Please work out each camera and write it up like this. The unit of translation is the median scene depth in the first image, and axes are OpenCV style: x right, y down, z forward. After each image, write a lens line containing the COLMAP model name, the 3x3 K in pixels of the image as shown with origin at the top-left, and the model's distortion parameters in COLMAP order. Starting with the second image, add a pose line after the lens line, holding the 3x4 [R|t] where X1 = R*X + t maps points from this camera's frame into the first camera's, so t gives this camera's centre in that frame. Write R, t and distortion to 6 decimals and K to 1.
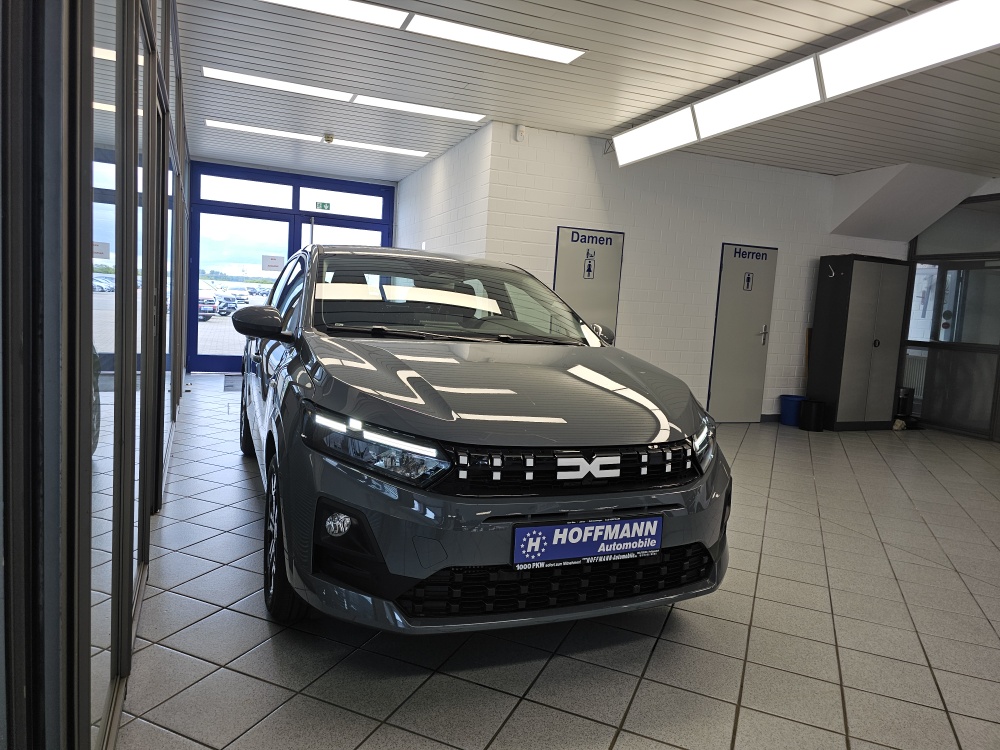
lens RADIAL K [[673.6, 0, 501.4], [0, 673.6, 366.7], [0, 0, 1]] dist [0.079028, -0.073990]
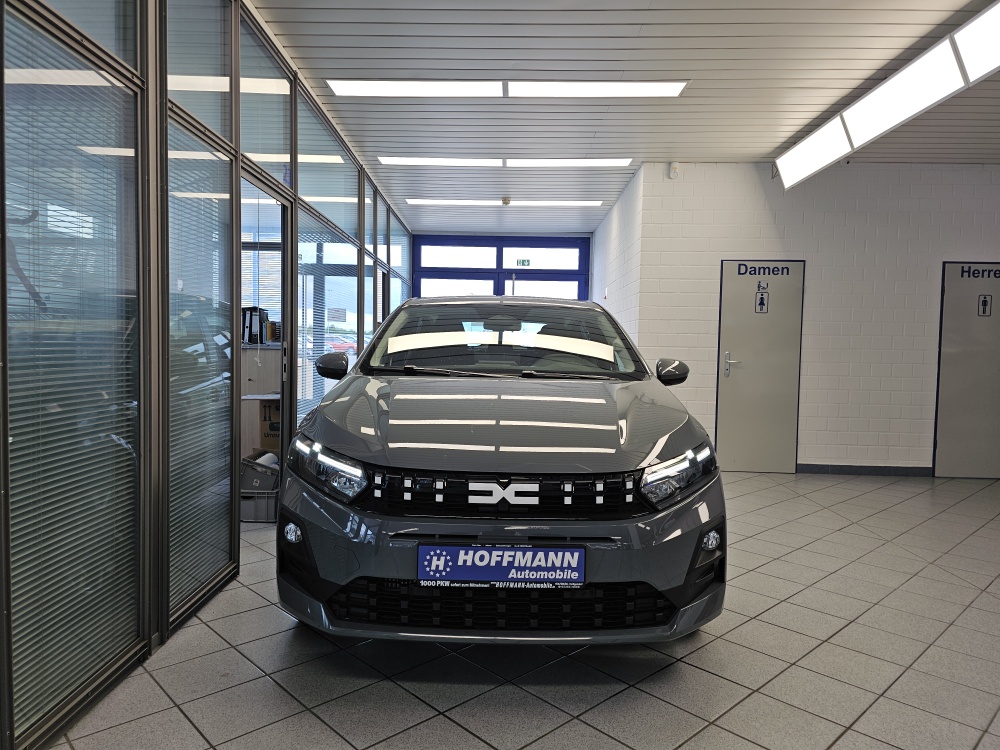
lens RADIAL K [[678.6, 0, 498.8], [0, 678.6, 375.0], [0, 0, 1]] dist [0.062421, -0.063728]
pose [[0.918916, -0.025802, -0.393609, 0.524529], [0.001238, 0.998042, -0.062535, 0.034359], [0.394452, 0.056977, 0.917148, 0.043312]]
